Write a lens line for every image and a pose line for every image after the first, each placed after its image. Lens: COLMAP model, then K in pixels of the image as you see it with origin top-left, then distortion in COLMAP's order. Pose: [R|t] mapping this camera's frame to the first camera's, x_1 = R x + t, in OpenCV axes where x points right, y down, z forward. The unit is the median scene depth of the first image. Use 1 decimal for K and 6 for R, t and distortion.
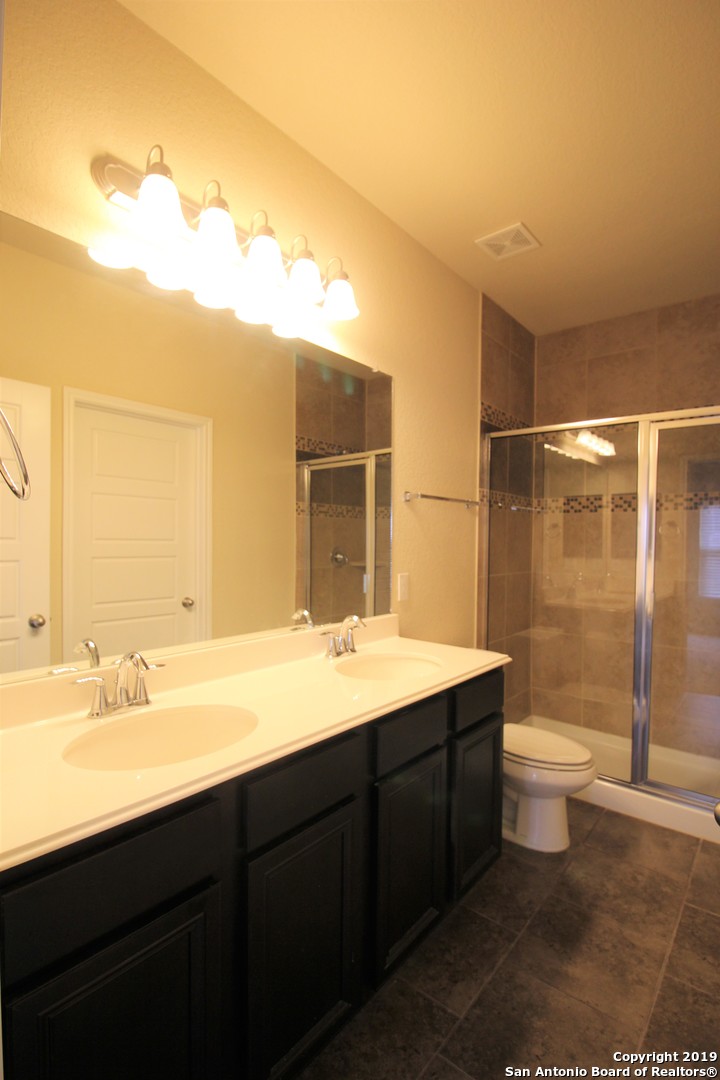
lens RADIAL K [[500.4, 0, 360.0], [0, 500.4, 540.0], [0, 0, 1]] dist [0.000506, -0.017373]
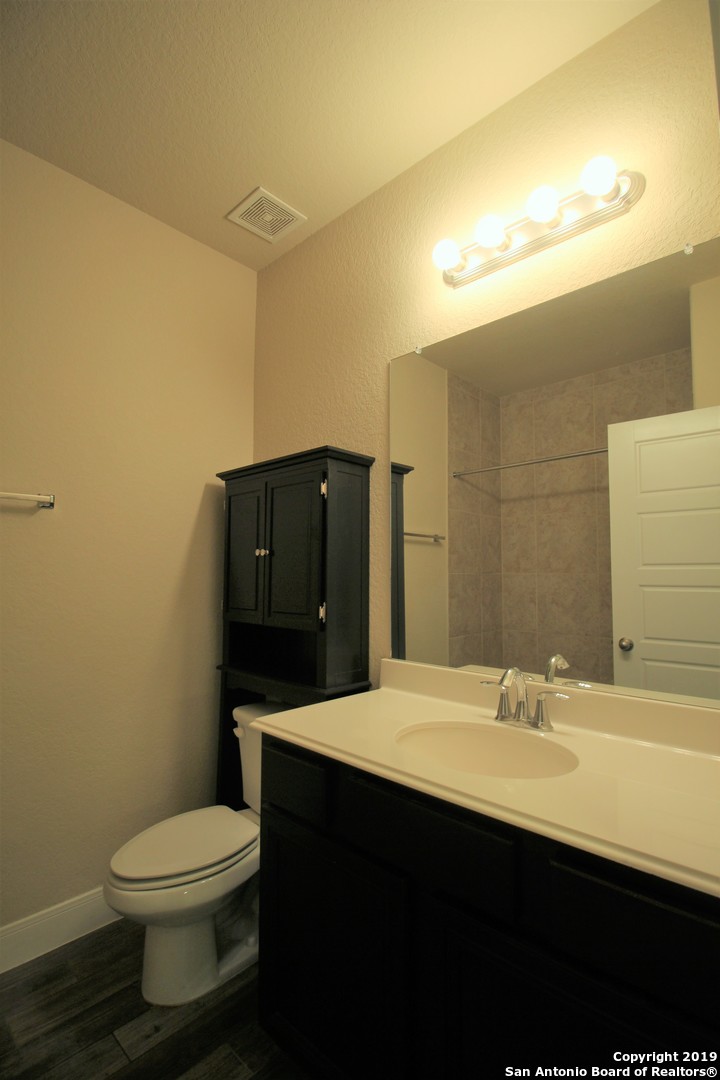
lens RADIAL K [[500.4, 0, 360.0], [0, 500.4, 540.0], [0, 0, 1]] dist [0.000506, -0.017373]
pose [[-0.050200, -0.050820, -0.997445, 0.664949], [0.010278, 0.998625, -0.051397, -0.003464], [0.998686, -0.012832, -0.049609, 0.739237]]
